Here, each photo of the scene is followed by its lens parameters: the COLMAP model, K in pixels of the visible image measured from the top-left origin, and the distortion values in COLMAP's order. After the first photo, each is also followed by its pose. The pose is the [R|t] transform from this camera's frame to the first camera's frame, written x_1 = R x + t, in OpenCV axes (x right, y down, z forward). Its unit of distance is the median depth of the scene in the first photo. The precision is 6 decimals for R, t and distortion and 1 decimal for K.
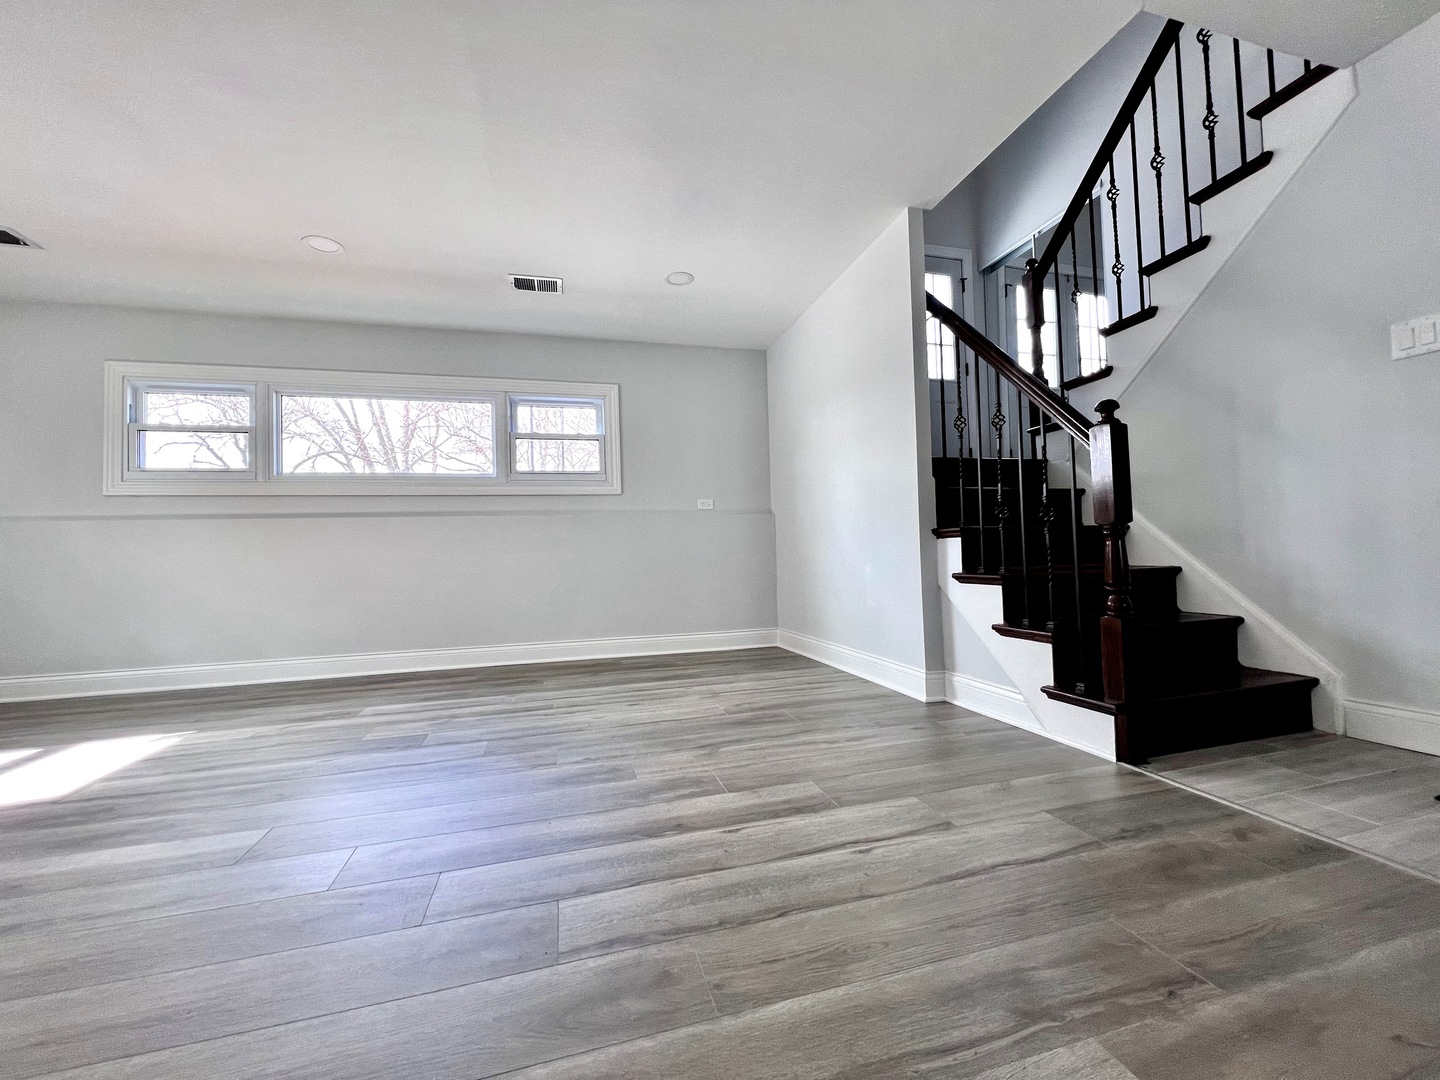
lens RADIAL K [[580.4, 0, 734.7], [0, 580.4, 535.5], [0, 0, 1]] dist [-0.001774, -0.000240]
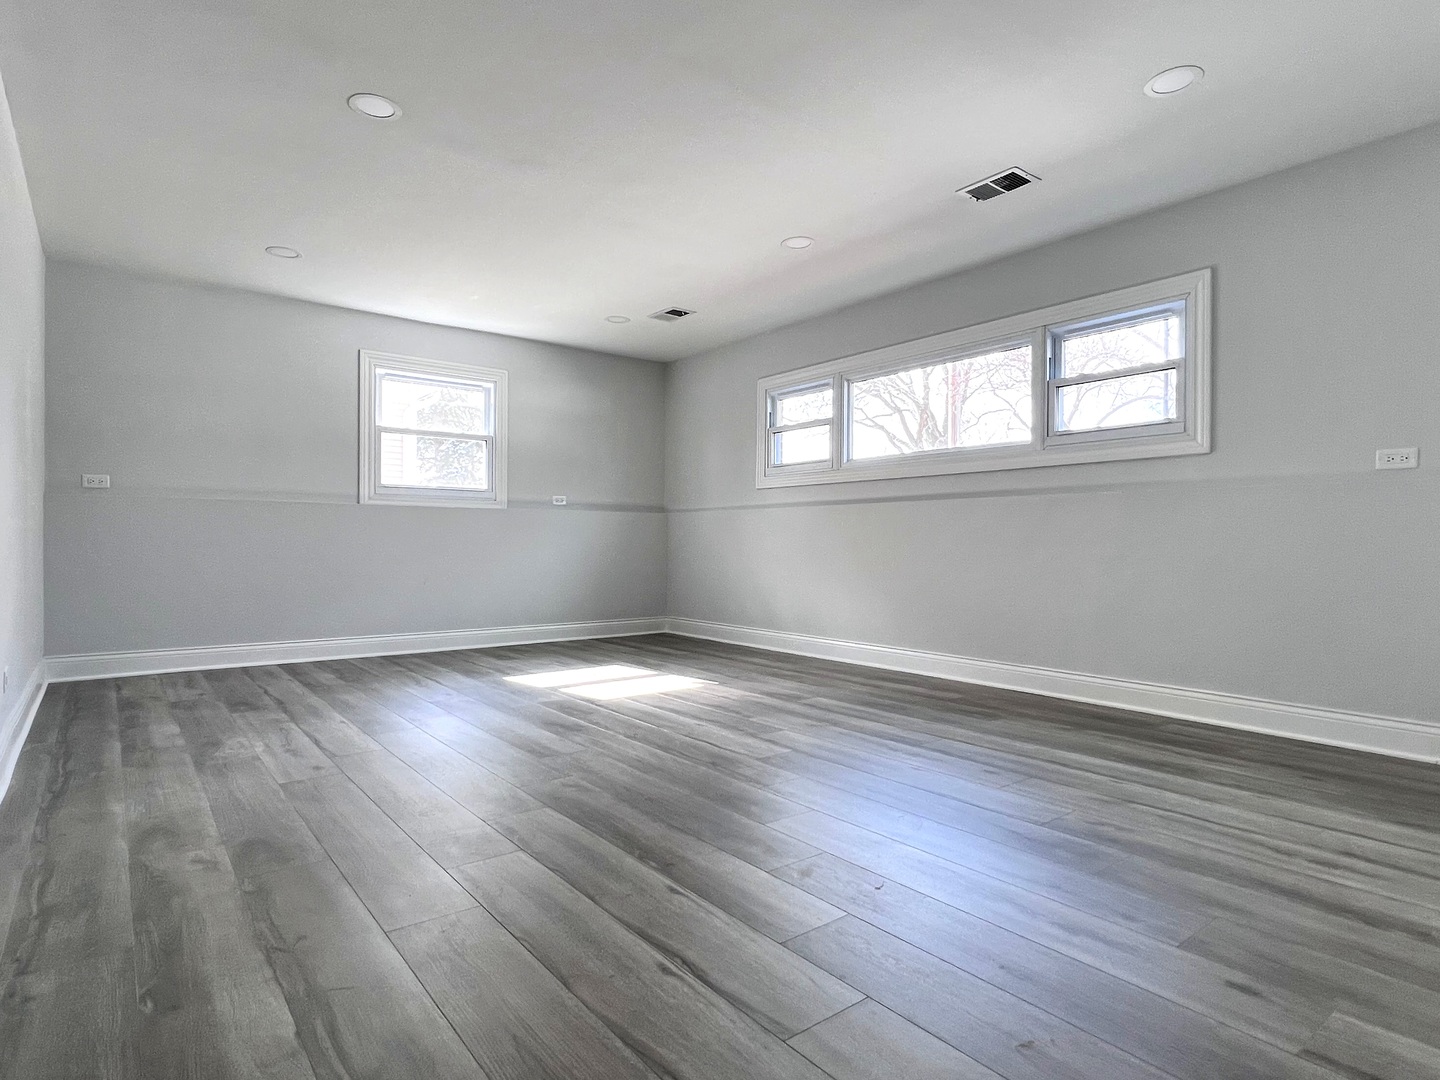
lens RADIAL K [[816.1, 0, 731.9], [0, 816.1, 549.4], [0, 0, 1]] dist [-0.004813, -0.000127]
pose [[0.363696, 0.043675, -0.930493, 0.493761], [0.019105, 0.998340, 0.054327, -0.031934], [0.931322, -0.037536, 0.362258, 0.277778]]
